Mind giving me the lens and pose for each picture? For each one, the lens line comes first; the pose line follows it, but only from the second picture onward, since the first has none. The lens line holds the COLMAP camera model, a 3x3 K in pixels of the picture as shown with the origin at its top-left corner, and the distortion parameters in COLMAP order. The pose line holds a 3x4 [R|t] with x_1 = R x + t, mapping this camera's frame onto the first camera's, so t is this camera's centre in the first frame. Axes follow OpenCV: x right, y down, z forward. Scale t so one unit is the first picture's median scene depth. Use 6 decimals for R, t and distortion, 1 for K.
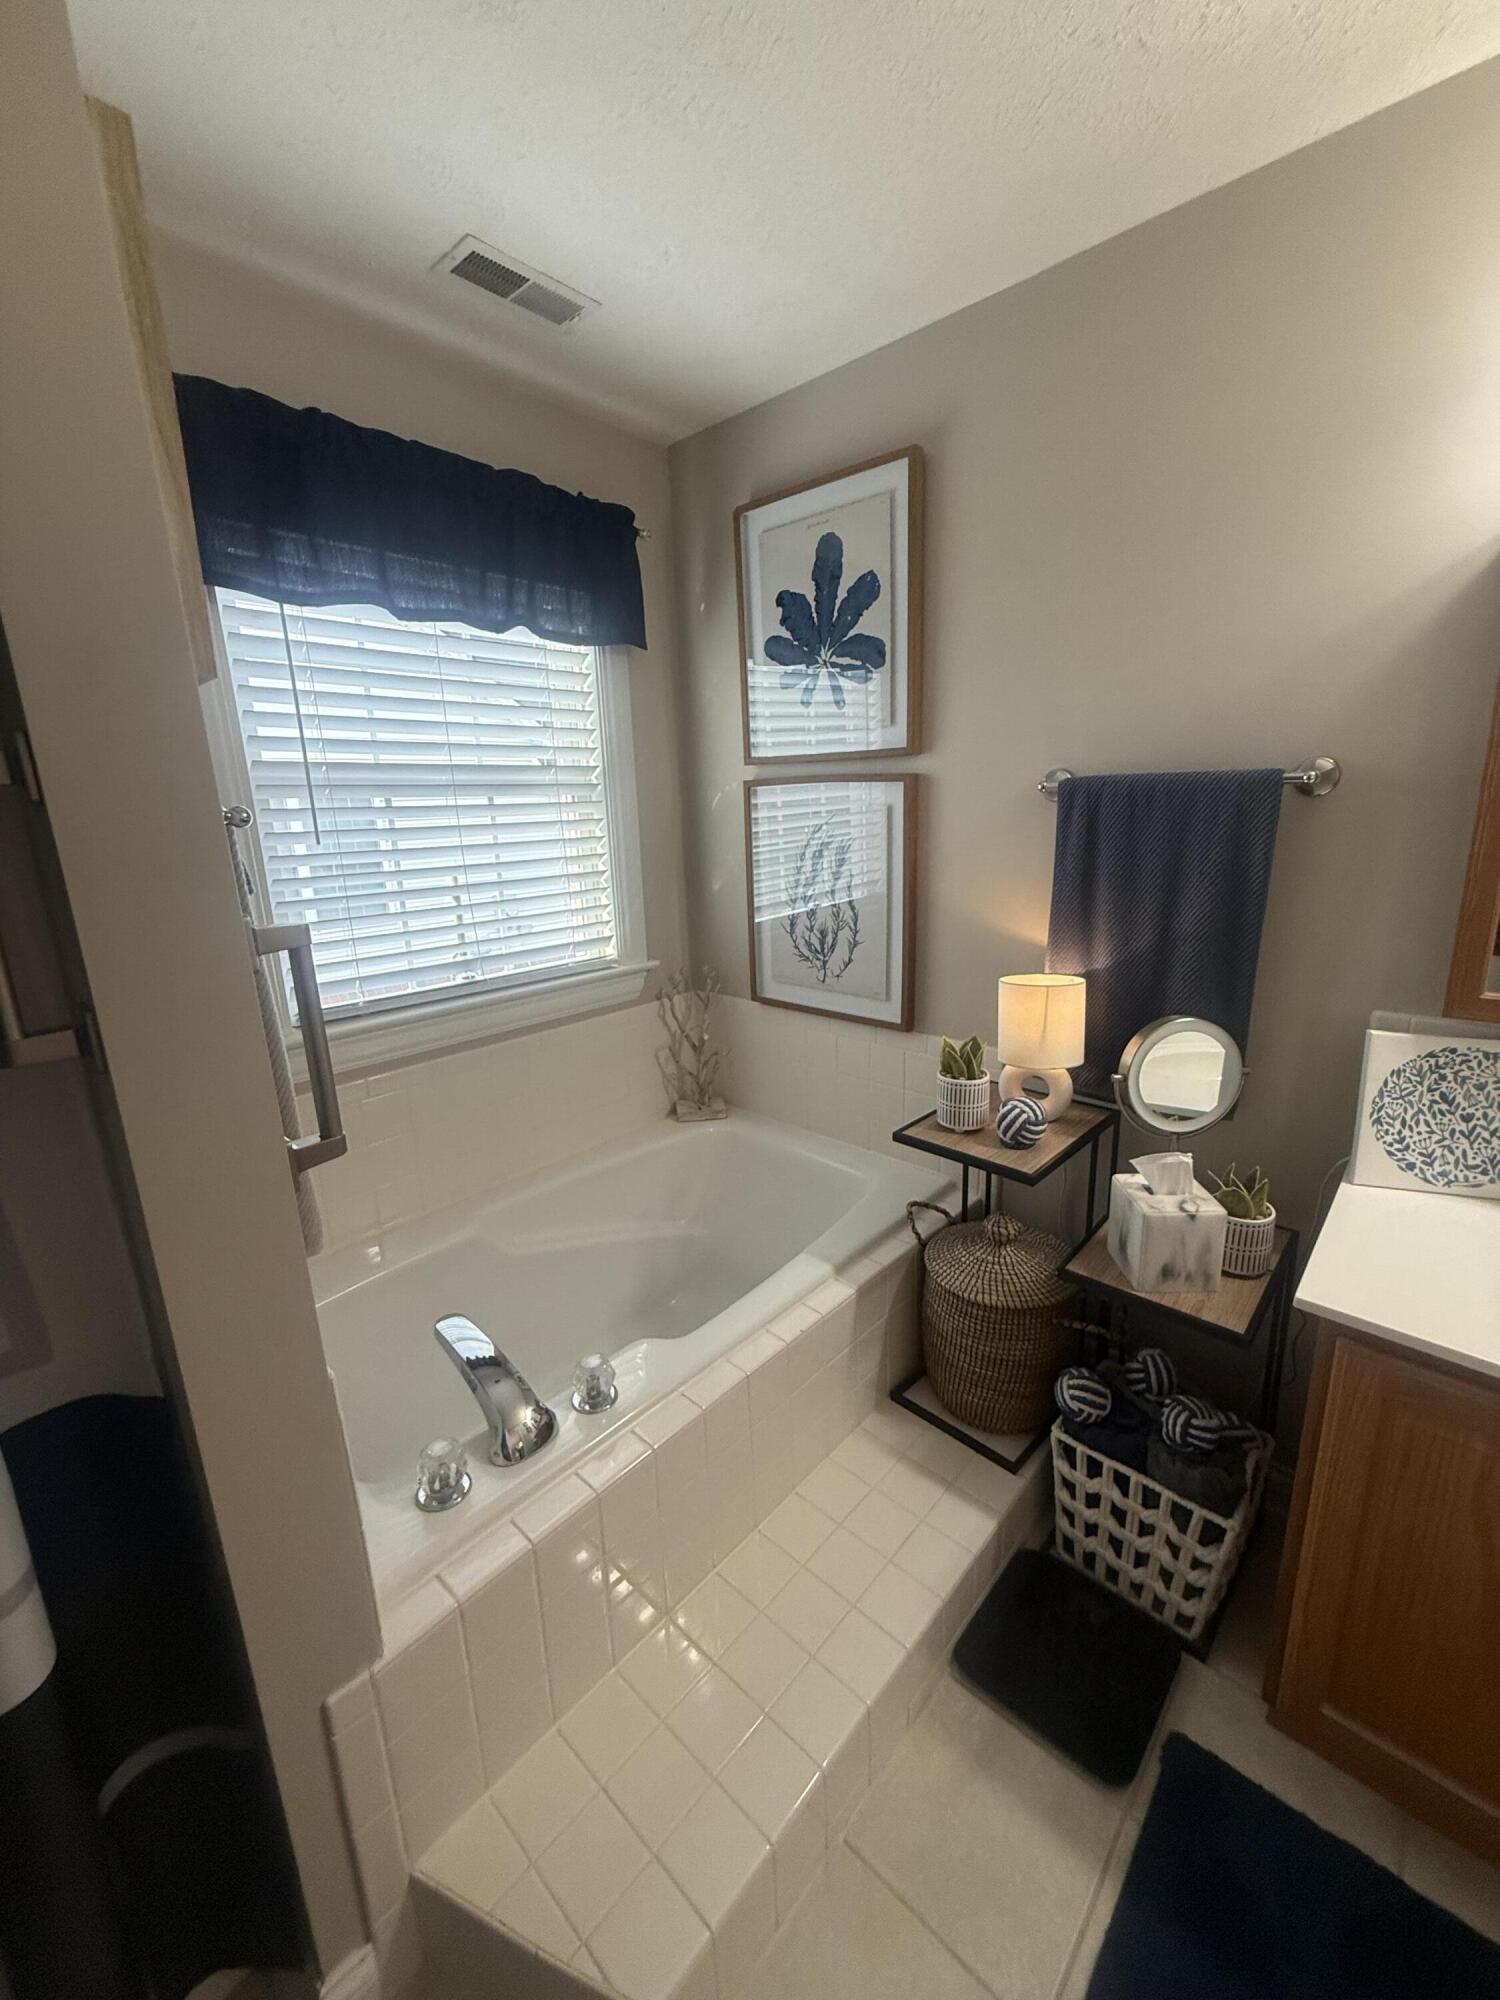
lens RADIAL K [[797.9, 0, 754.4], [0, 797.9, 990.8], [0, 0, 1]] dist [-0.002835, 0.000674]
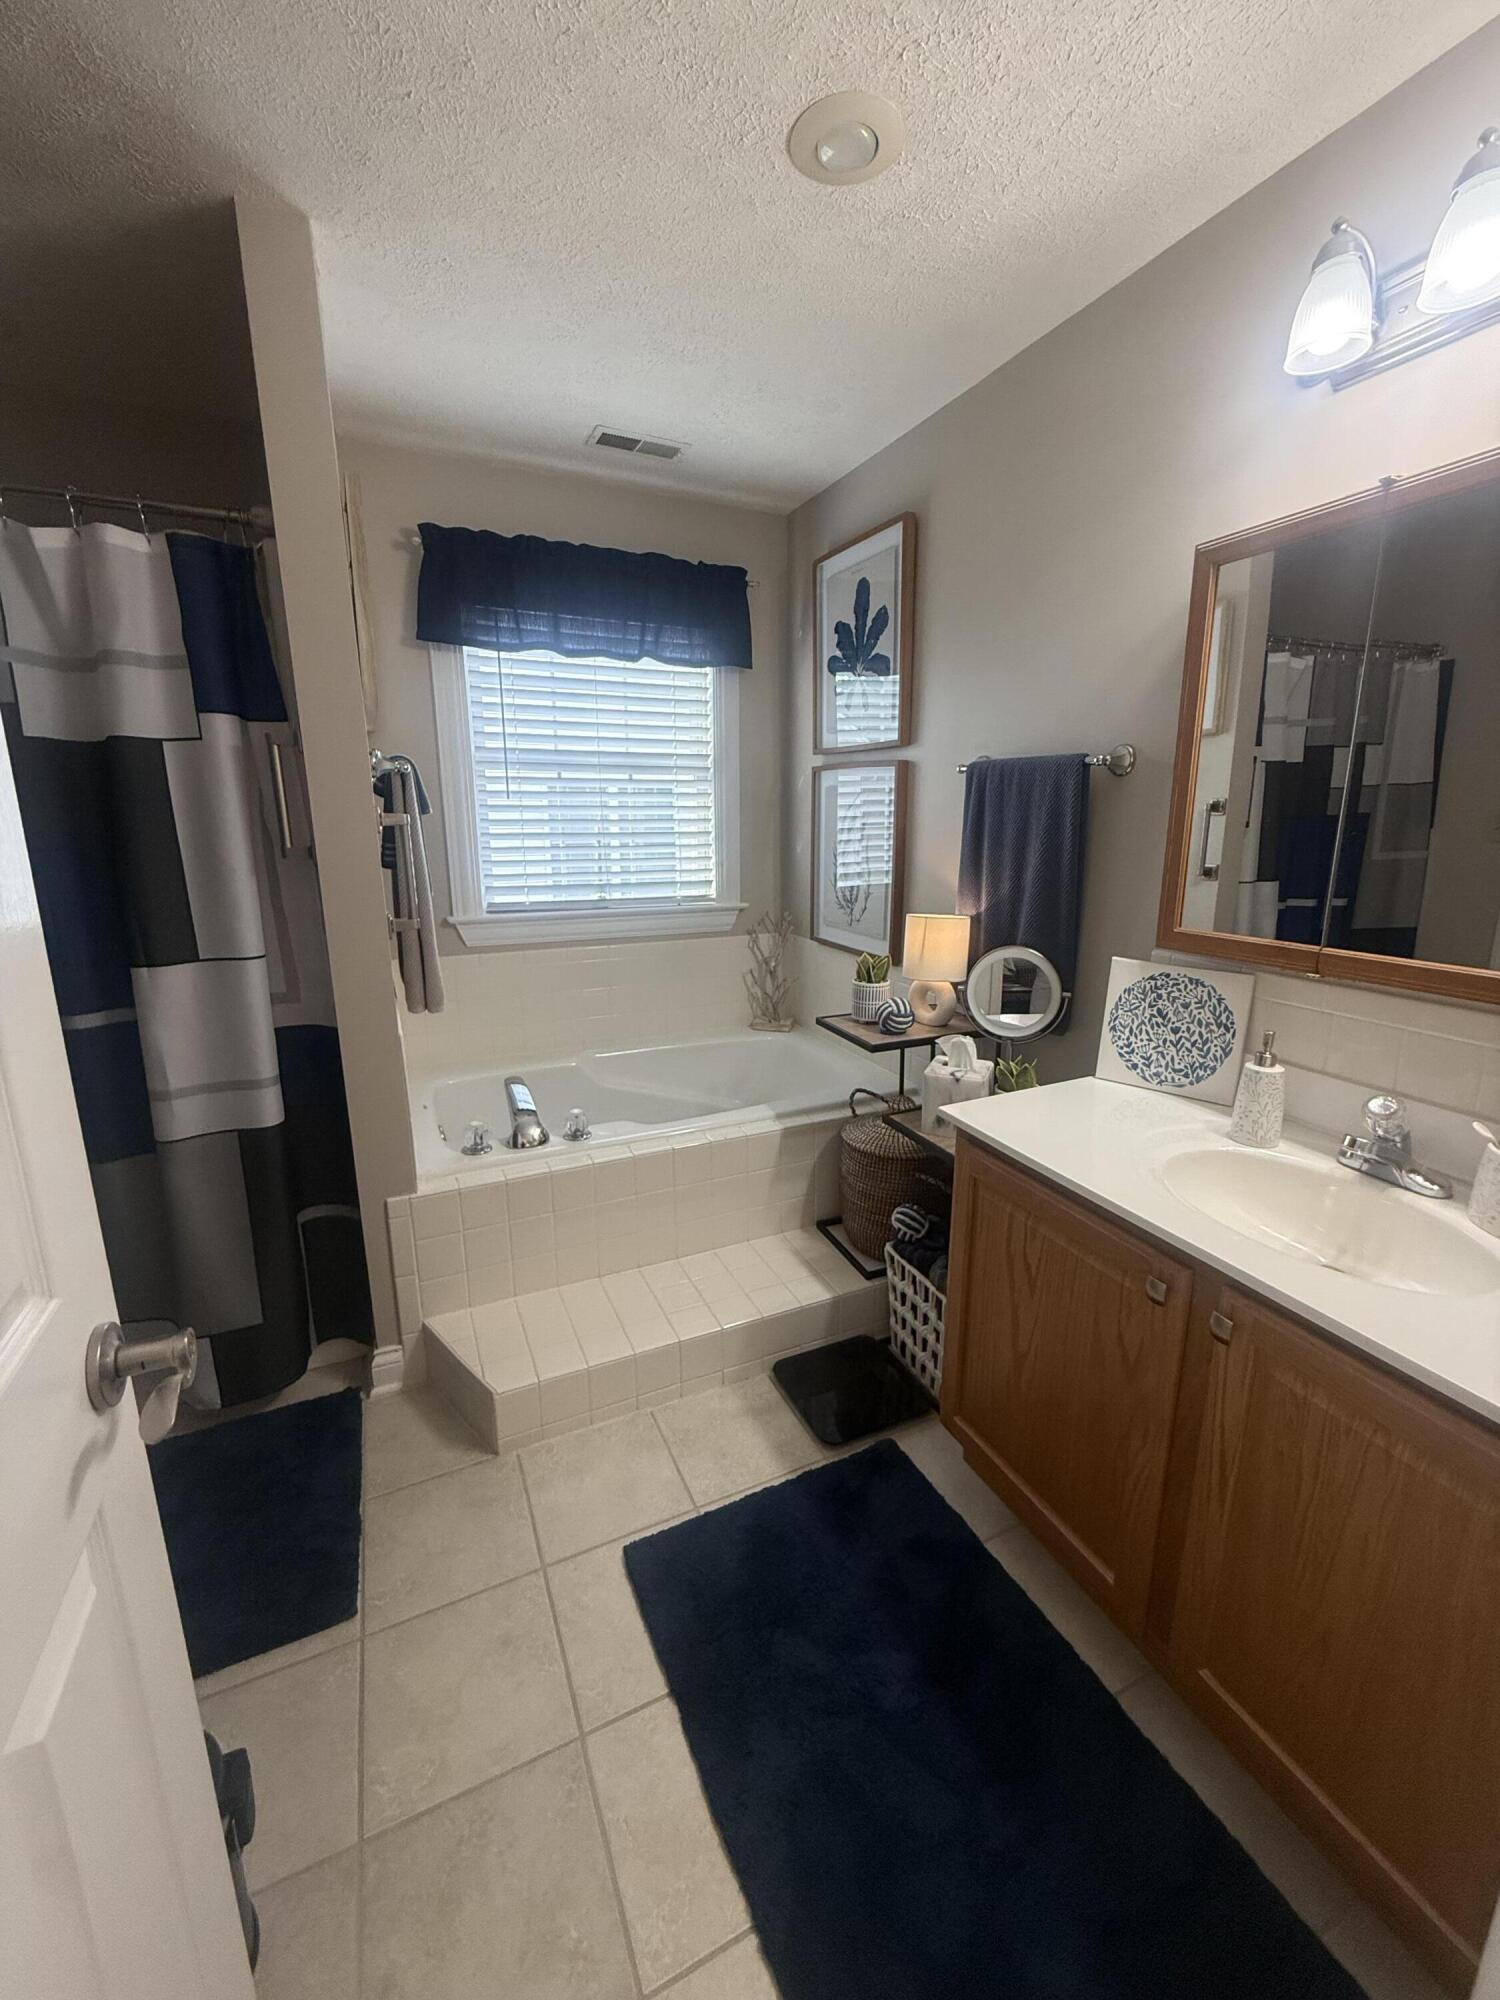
lens RADIAL K [[797.9, 0, 752.8], [0, 797.9, 990.3], [0, 0, 1]] dist [-0.002835, 0.000674]
pose [[0.923336, 0.116165, -0.366002, 0.582873], [-0.117935, 0.992865, 0.017604, 0.122151], [0.365435, 0.026910, 0.930448, -0.330858]]
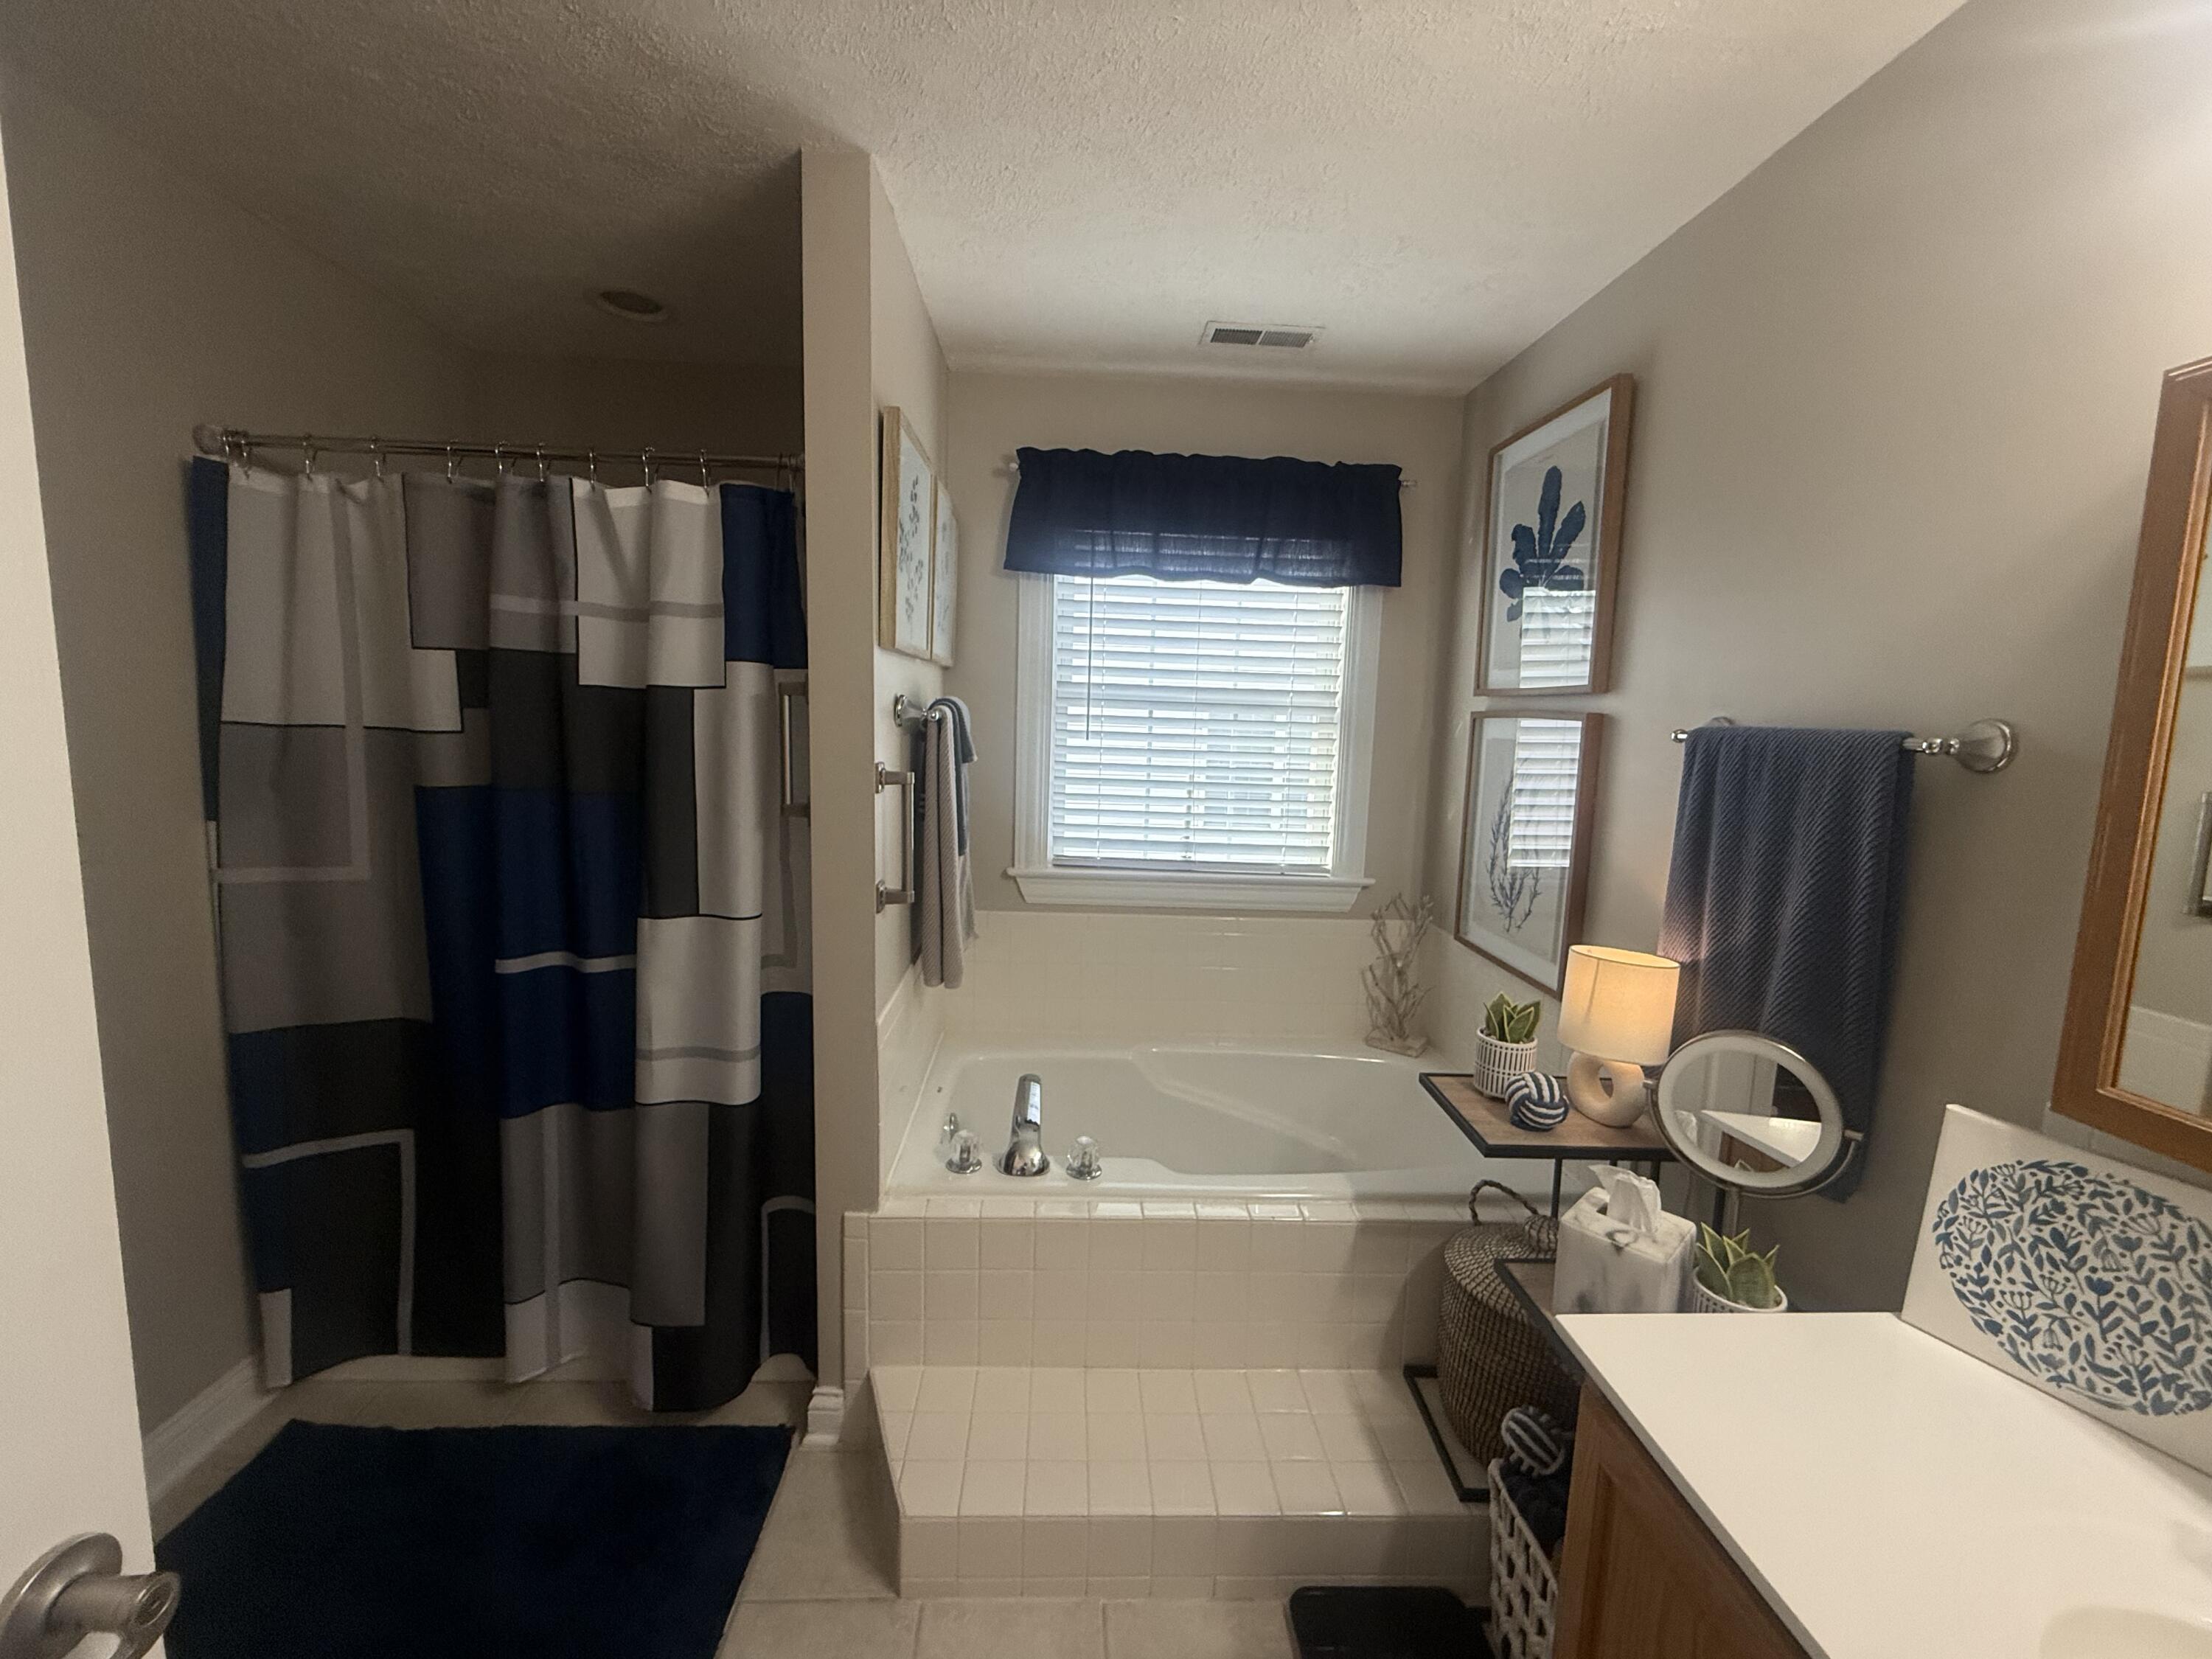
lens RADIAL K [[882.5, 0, 1096.0], [0, 882.5, 825.4], [0, 0, 1]] dist [-0.002835, 0.000674]
pose [[0.699728, 0.141704, -0.700215, 0.616798], [-0.218075, 0.975718, -0.020465, -0.007746], [0.680312, 0.167019, 0.713639, -0.082508]]
